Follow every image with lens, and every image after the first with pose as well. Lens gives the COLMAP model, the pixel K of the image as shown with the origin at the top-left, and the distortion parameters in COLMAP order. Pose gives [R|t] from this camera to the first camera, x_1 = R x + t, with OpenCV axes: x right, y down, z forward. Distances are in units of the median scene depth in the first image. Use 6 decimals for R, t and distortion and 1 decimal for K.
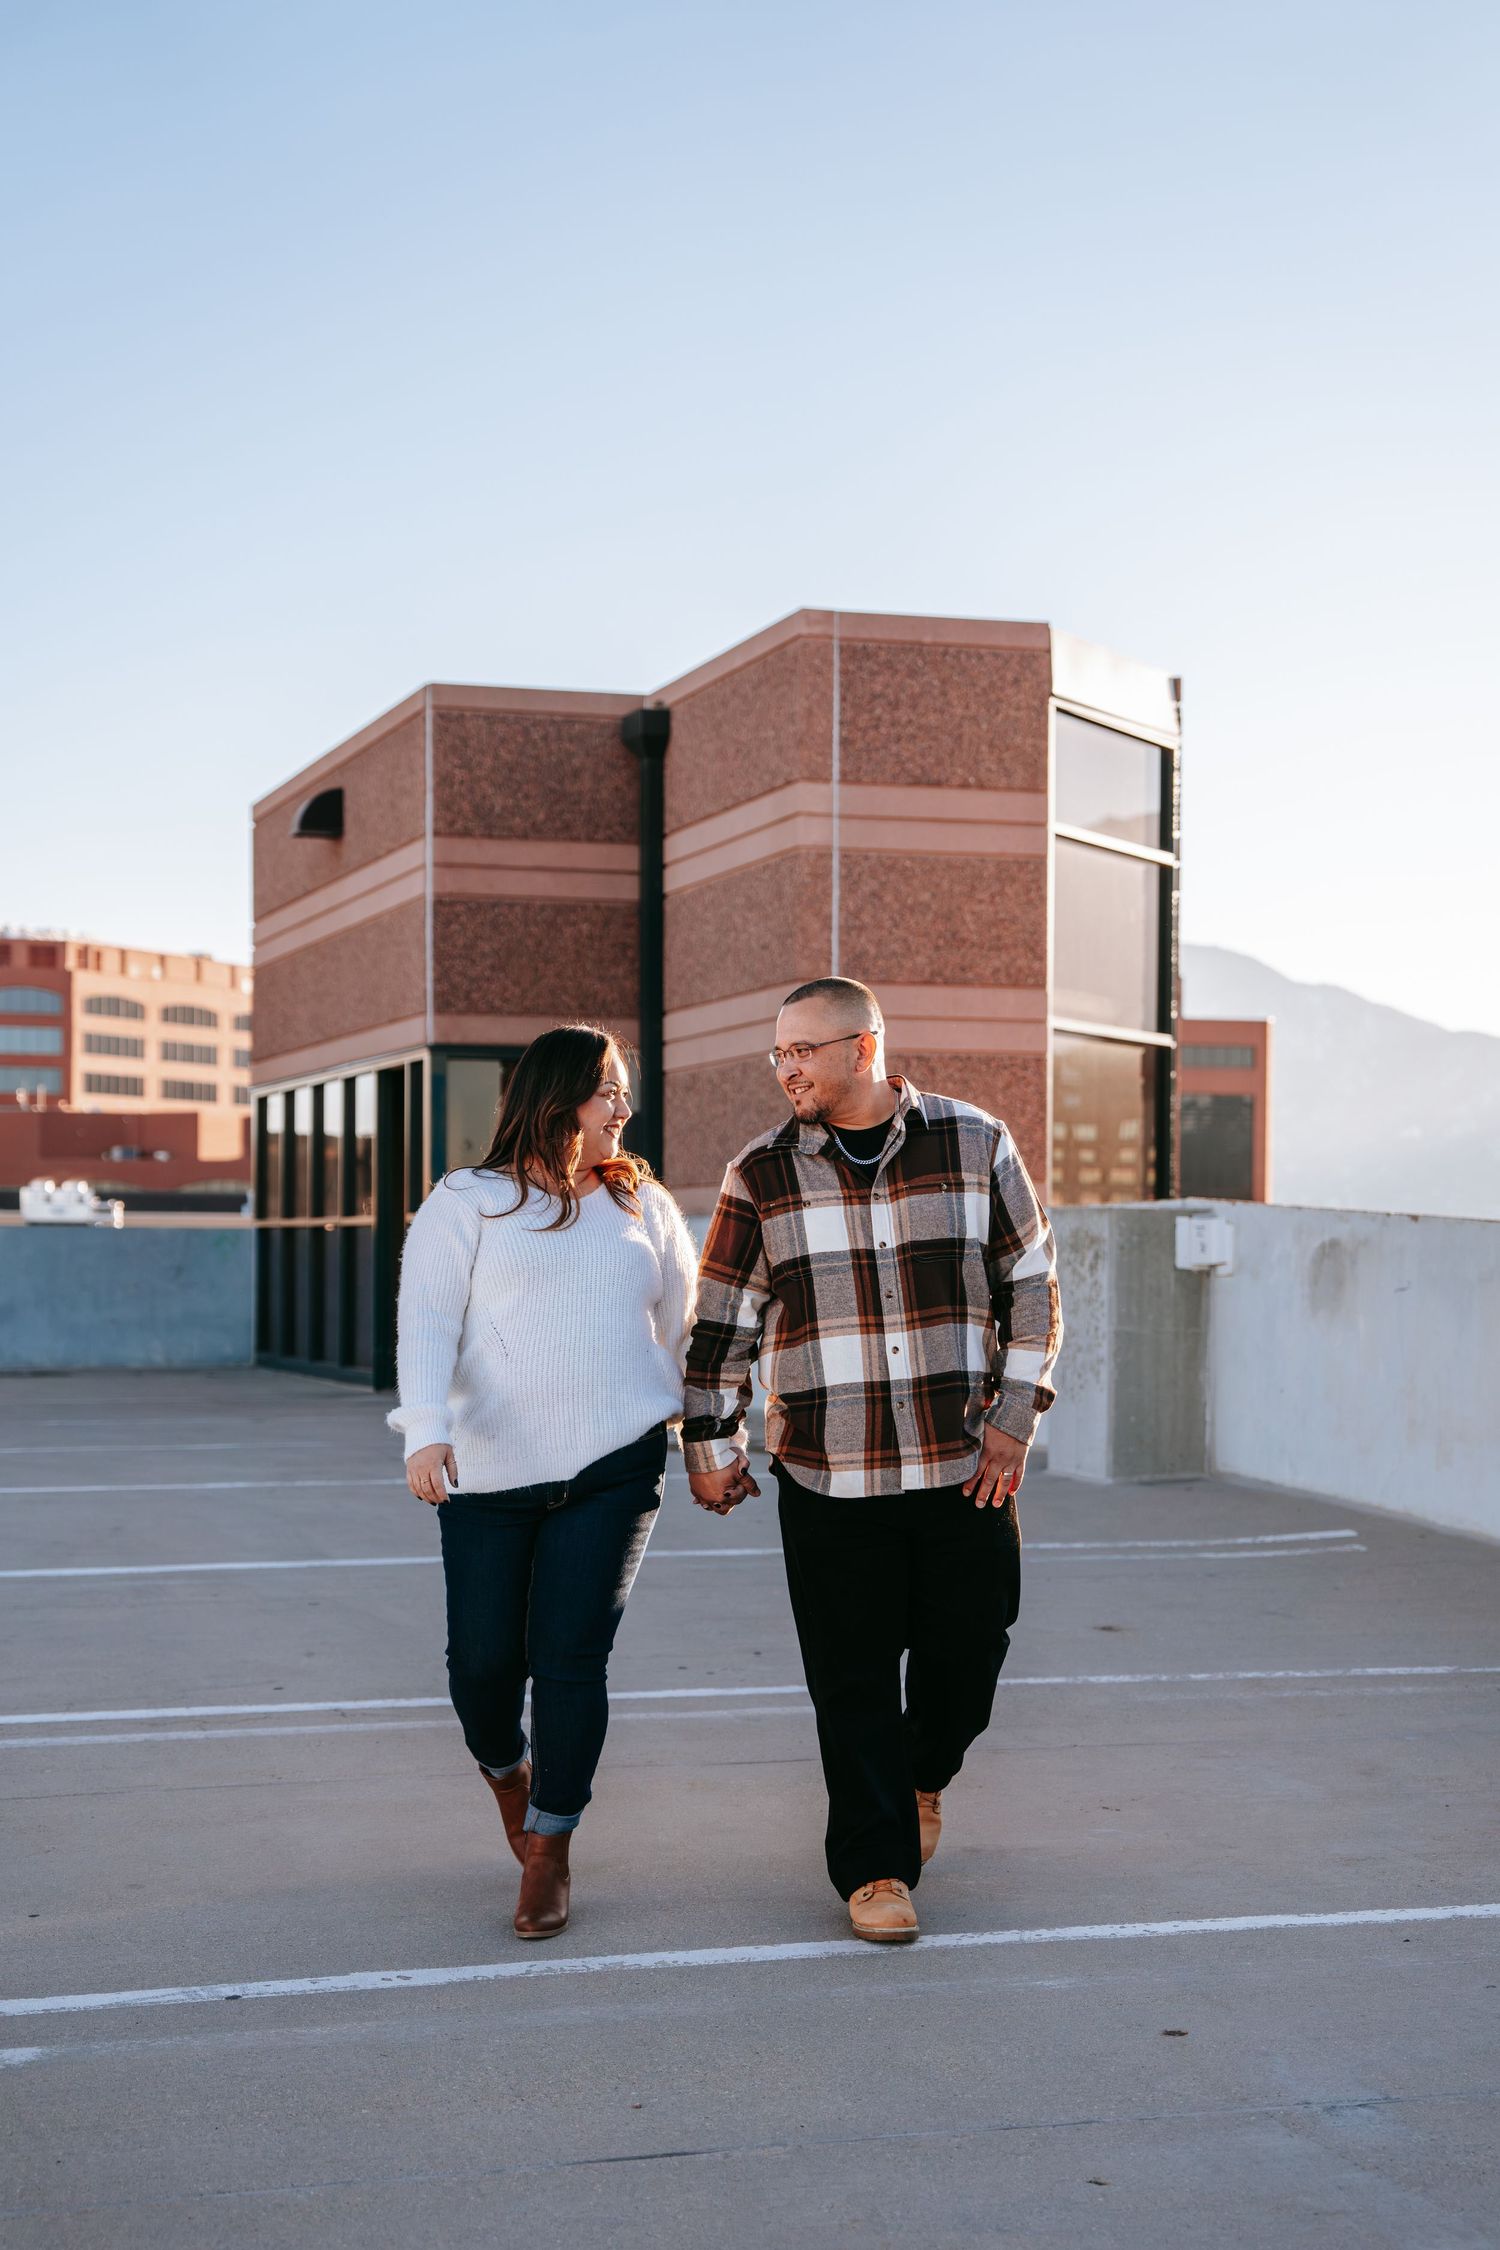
lens RADIAL K [[3379.0, 0, 748.0], [0, 3379.0, 1268.7], [0, 0, 1]] dist [-0.013690, -0.009544]
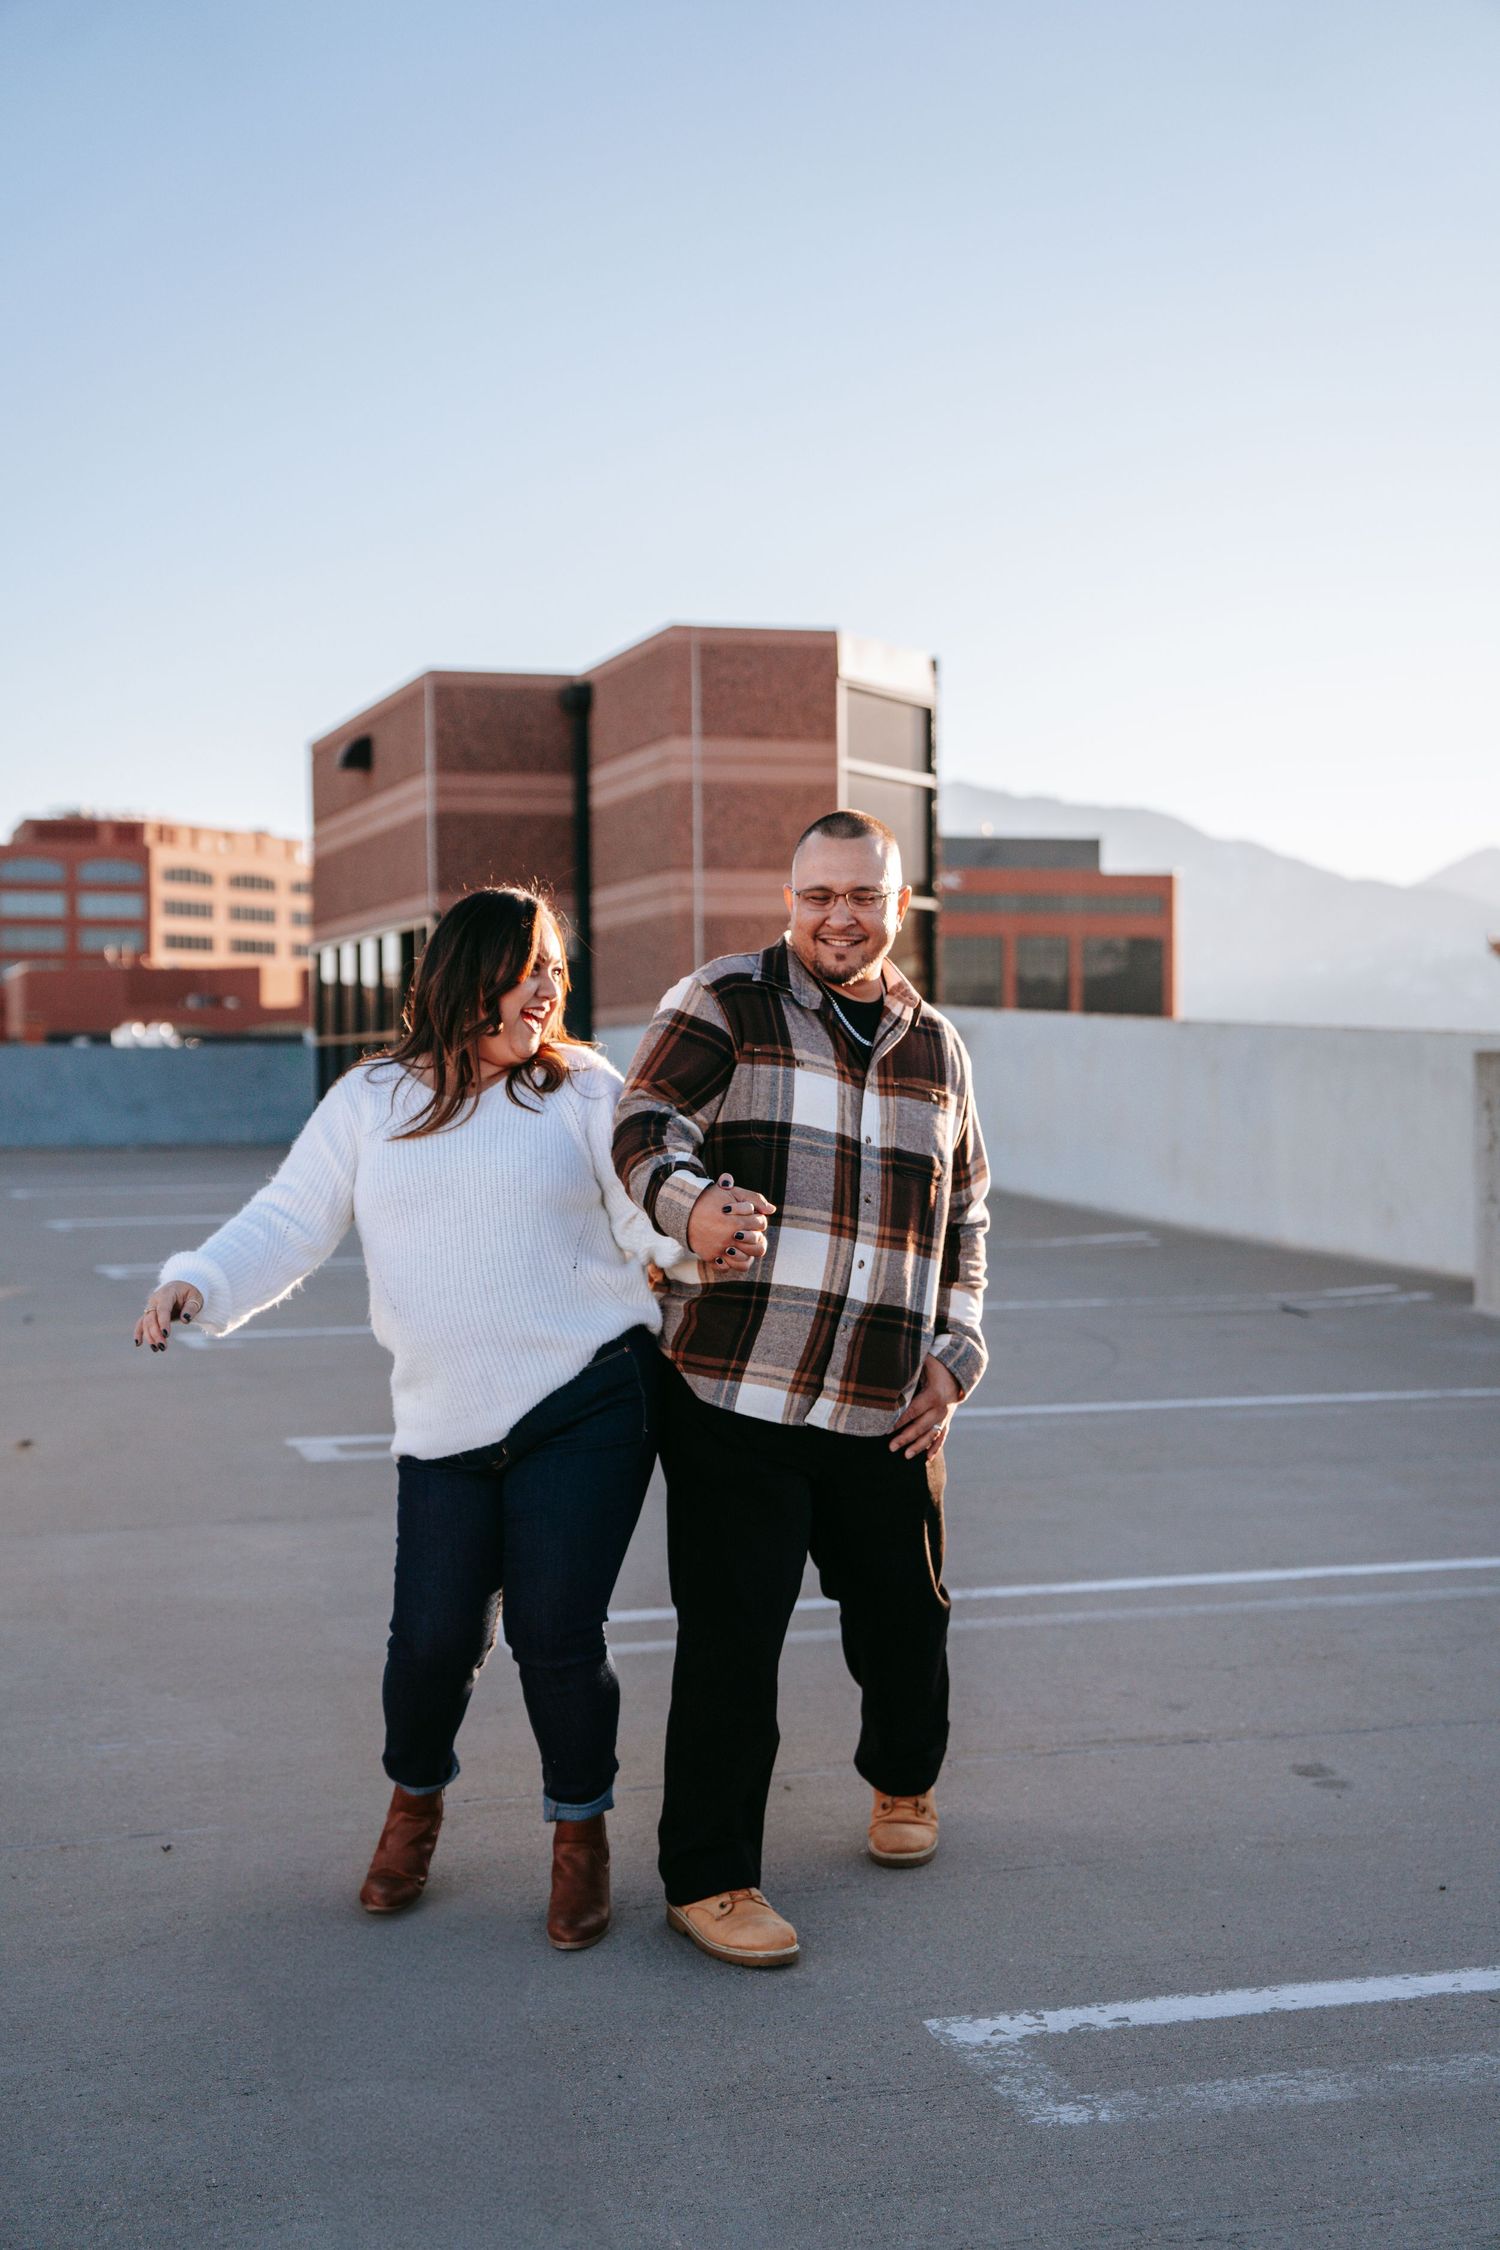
lens RADIAL K [[3254.5, 0, 750.0], [0, 3254.5, 1125.0], [0, 0, 1]] dist [-0.000909, 0.001345]
pose [[0.999861, -0.013056, -0.010393, 0.049991], [0.013099, 0.999906, 0.004085, 0.018949], [0.010339, -0.004220, 0.999938, -0.362661]]
